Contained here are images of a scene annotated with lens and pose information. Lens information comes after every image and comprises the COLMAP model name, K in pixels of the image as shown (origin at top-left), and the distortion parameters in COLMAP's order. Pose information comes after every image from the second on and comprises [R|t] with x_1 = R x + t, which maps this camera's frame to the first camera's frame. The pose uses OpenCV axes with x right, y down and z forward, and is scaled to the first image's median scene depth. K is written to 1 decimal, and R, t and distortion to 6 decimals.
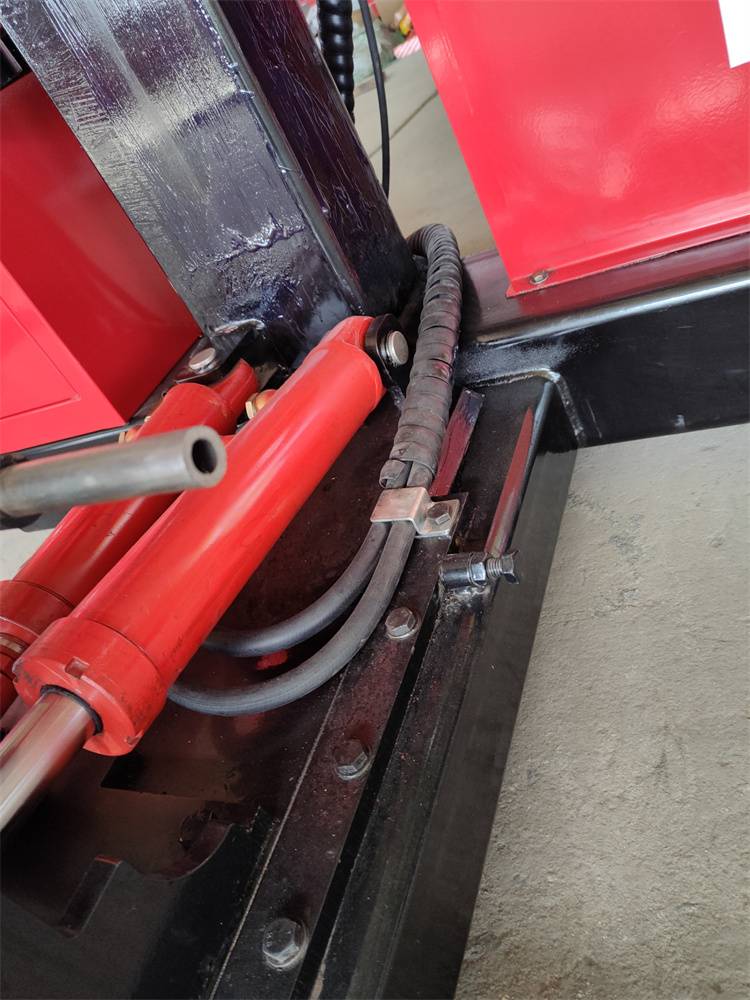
lens RADIAL K [[773.7, 0, 375.0], [0, 773.7, 500.0], [0, 0, 1]] dist [0.003689, -0.003901]
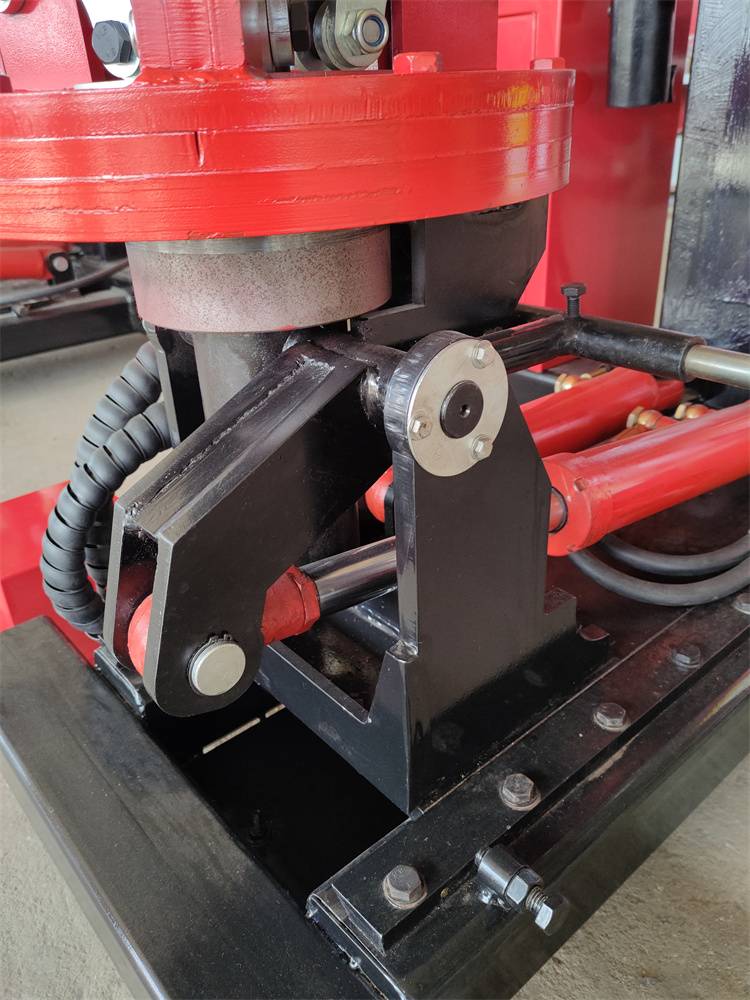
lens RADIAL K [[773.7, 0, 375.0], [0, 773.7, 500.0], [0, 0, 1]] dist [0.003689, -0.003901]
pose [[0.806749, 0.553153, -0.207792, -0.300826], [-0.560930, 0.827486, 0.025009, 0.336861], [0.185779, 0.096381, 0.977853, -0.408375]]
